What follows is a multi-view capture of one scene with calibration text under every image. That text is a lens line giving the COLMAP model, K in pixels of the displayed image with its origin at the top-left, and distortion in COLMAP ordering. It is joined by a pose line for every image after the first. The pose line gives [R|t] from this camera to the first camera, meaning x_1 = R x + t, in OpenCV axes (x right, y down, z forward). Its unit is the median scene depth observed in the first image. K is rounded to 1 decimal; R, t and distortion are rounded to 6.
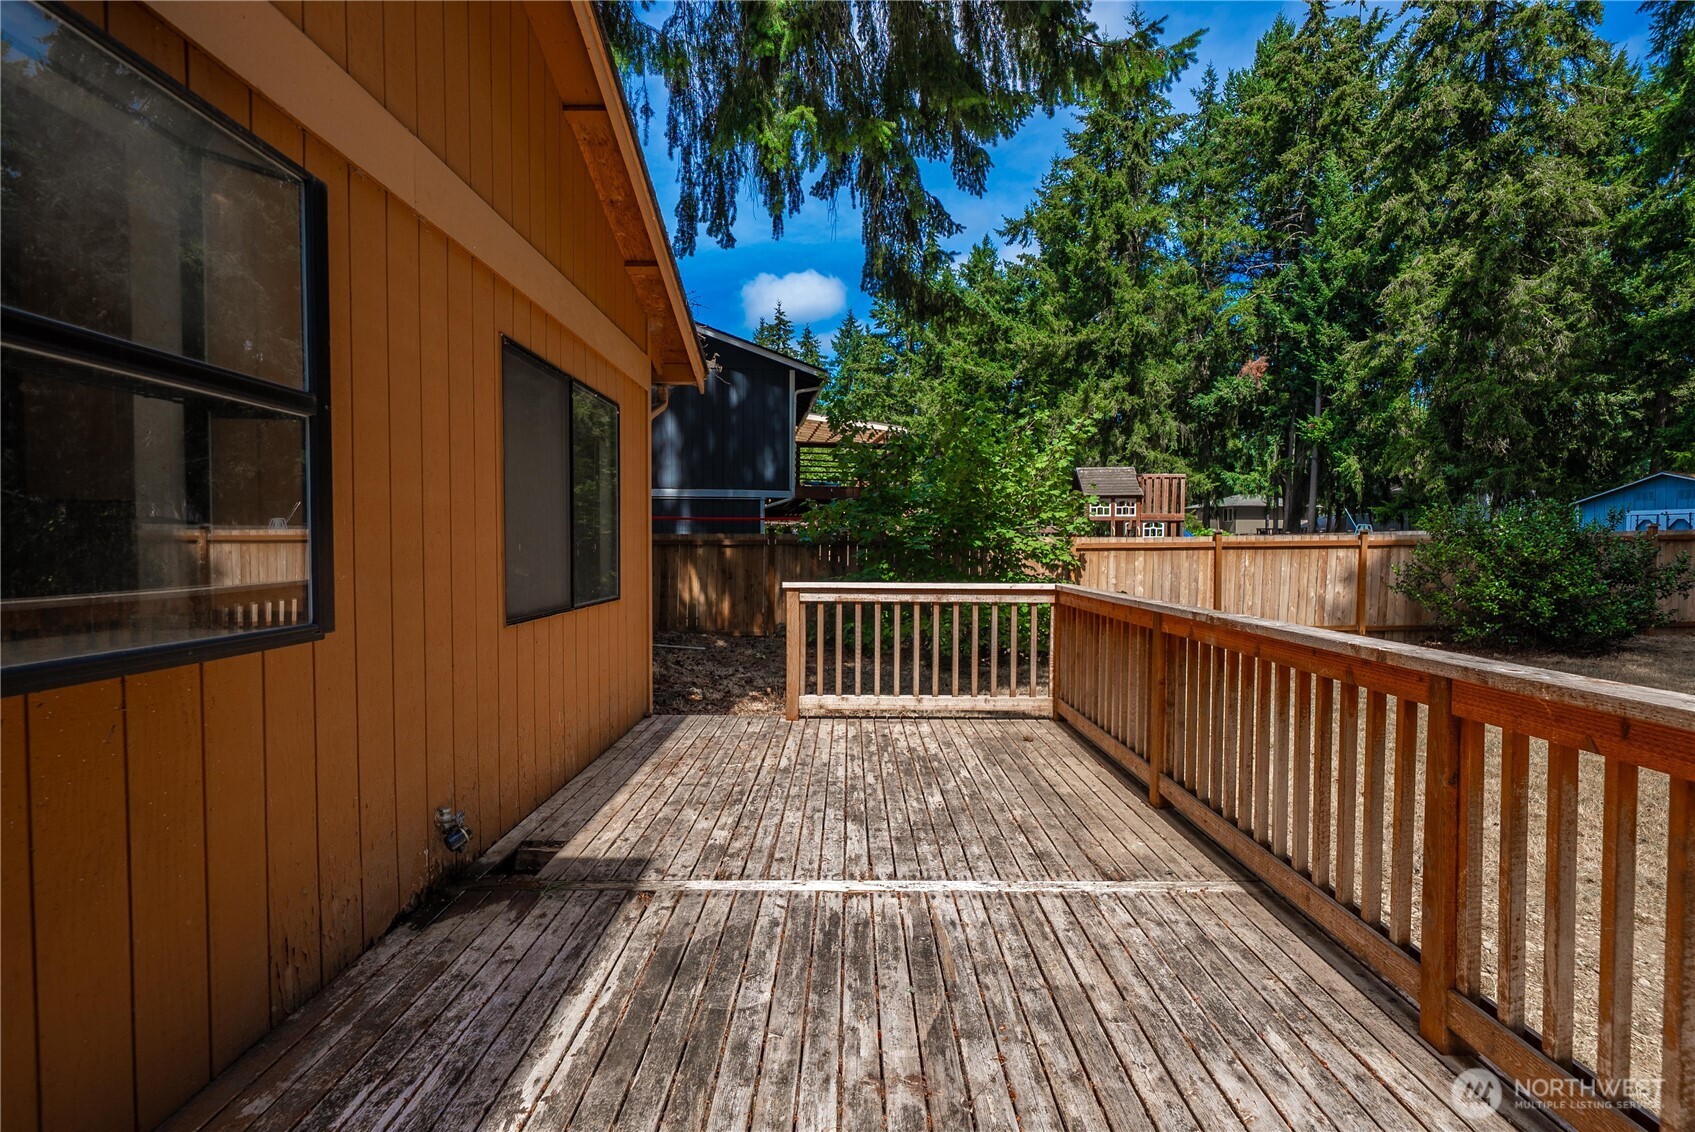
lens RADIAL K [[891.2, 0, 847.1], [0, 891.2, 567.3], [0, 0, 1]] dist [0.017712, 0.000206]
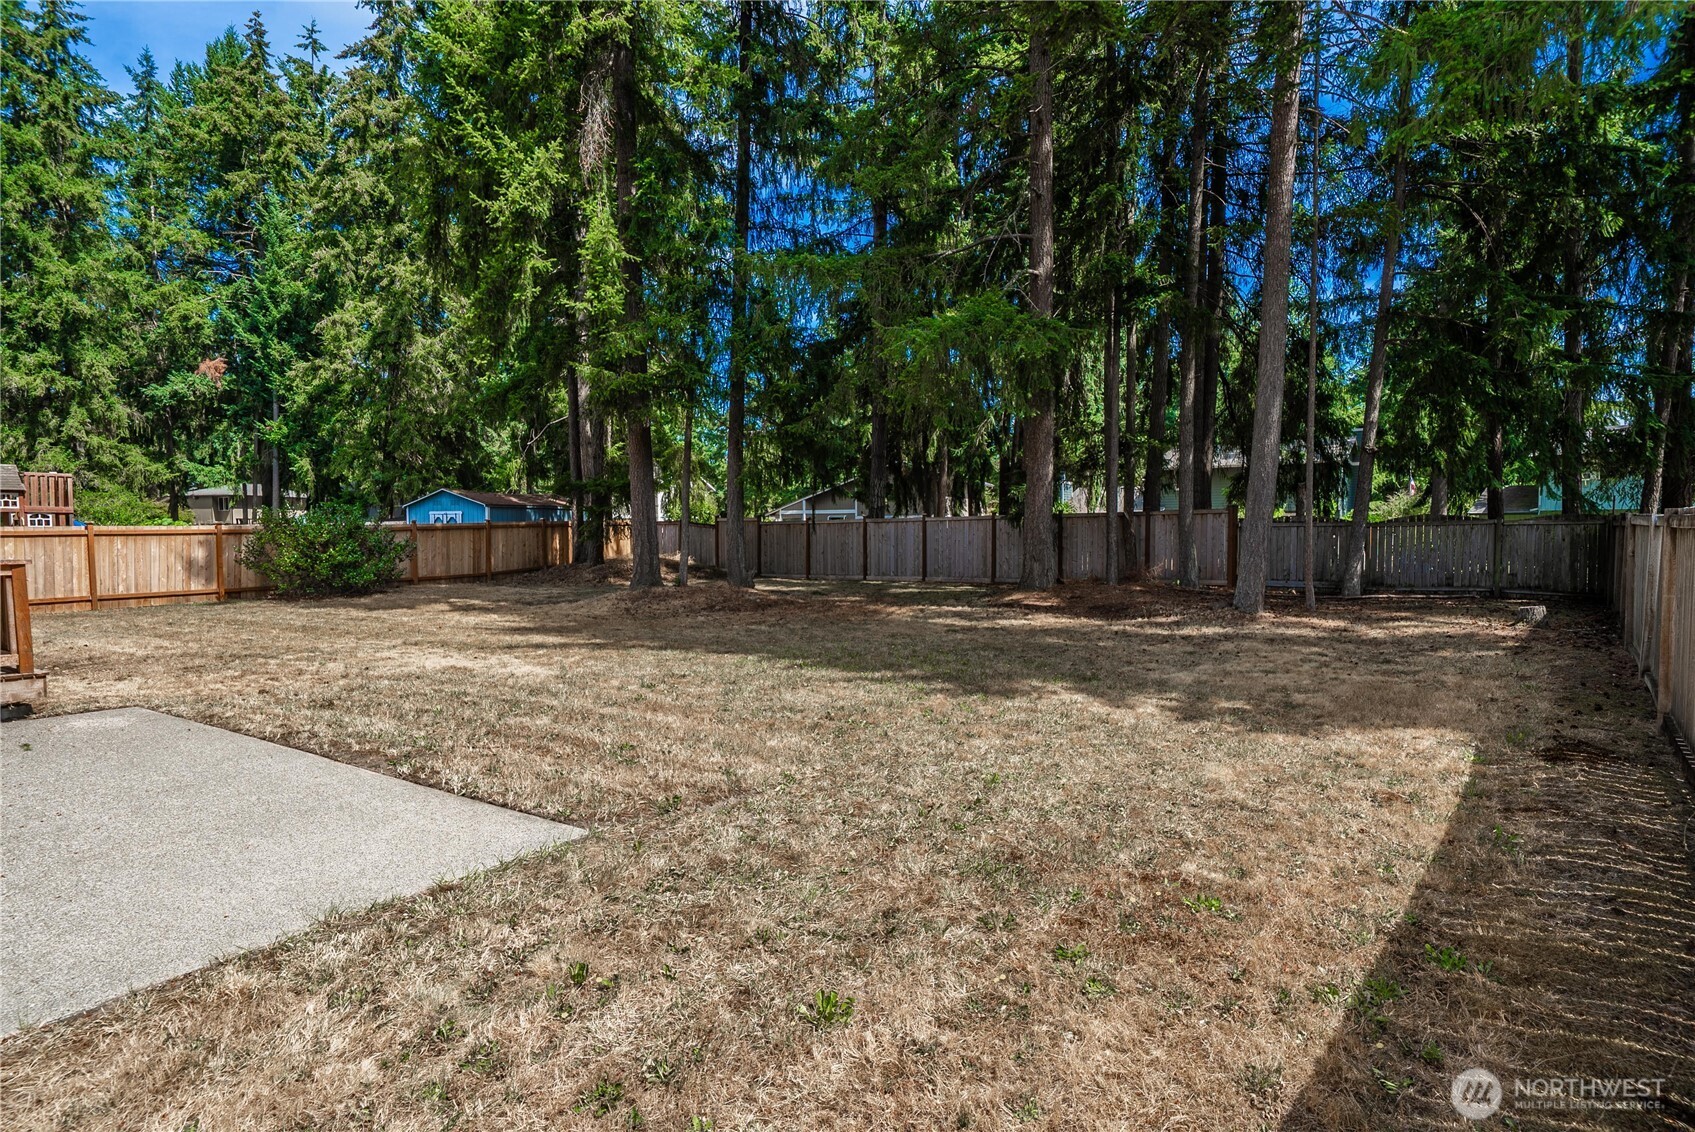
lens RADIAL K [[891.2, 0, 845.9], [0, 891.2, 570.2], [0, 0, 1]] dist [0.017712, 0.000206]
pose [[0.555484, -0.038788, 0.830622, -0.025900], [0.026287, 0.999231, 0.029082, 0.007326], [-0.831112, 0.005679, 0.556077, -0.234616]]
